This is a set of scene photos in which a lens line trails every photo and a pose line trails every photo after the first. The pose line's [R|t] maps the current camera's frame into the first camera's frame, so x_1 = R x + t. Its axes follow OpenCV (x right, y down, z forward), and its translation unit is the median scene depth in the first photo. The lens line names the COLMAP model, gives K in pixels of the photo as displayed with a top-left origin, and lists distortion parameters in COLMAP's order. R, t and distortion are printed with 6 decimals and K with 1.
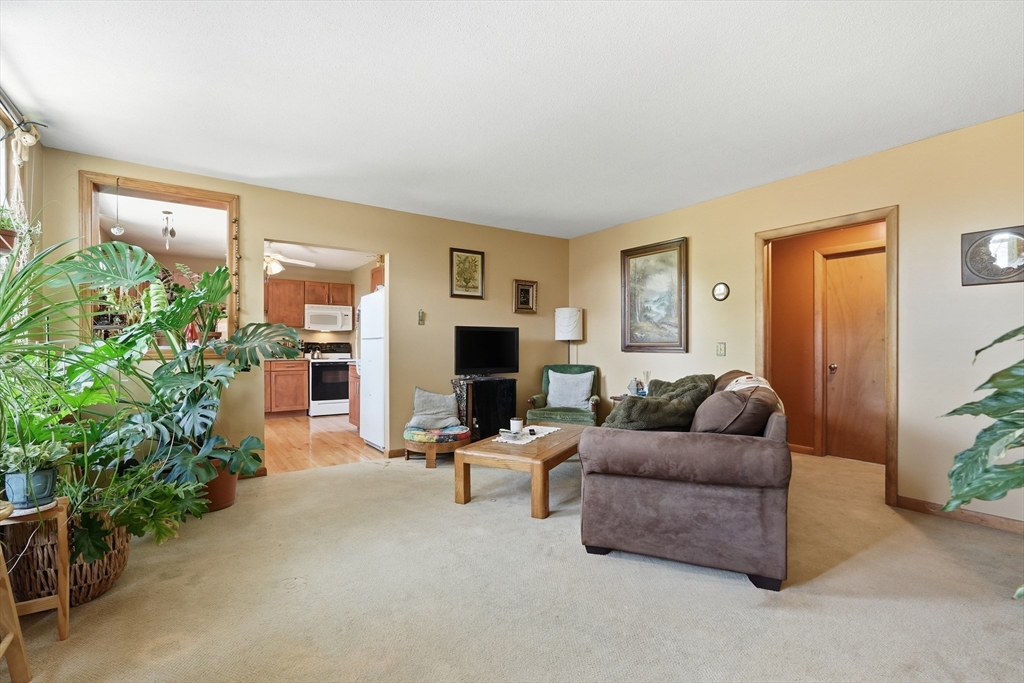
lens RADIAL K [[451.7, 0, 508.6], [0, 451.7, 343.5], [0, 0, 1]] dist [-0.000951, 0.000777]
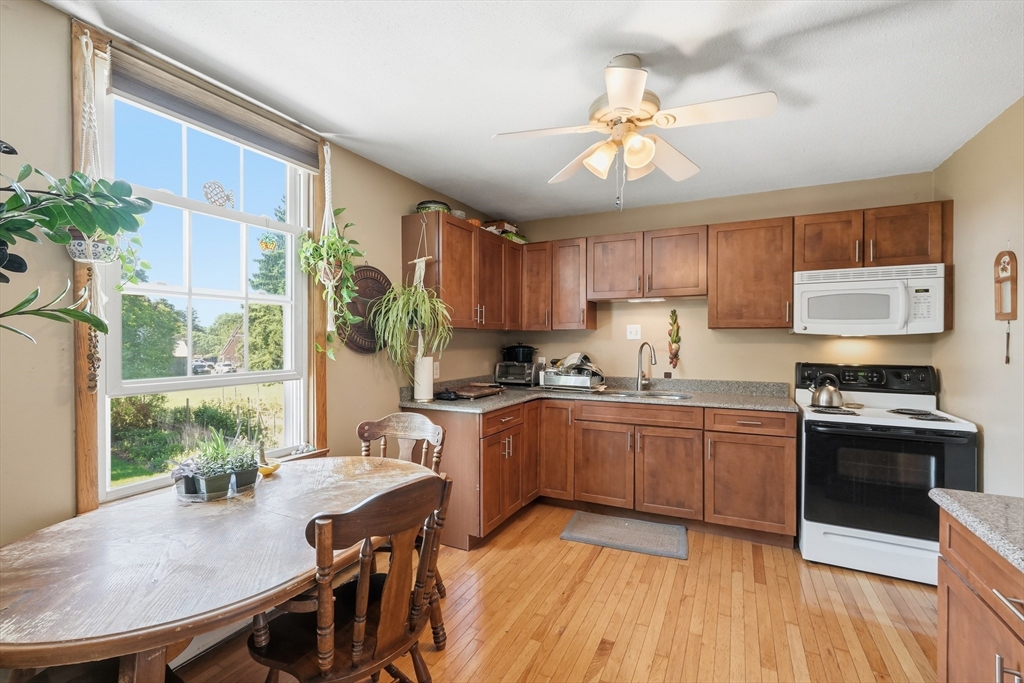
lens RADIAL K [[451.7, 0, 508.9], [0, 451.7, 344.2], [0, 0, 1]] dist [-0.000951, 0.000777]
pose [[0.463590, 0.004951, -0.886036, -0.204536], [-0.001187, 0.999987, 0.004966, -0.022773], [0.886049, -0.001251, 0.463590, 0.573194]]
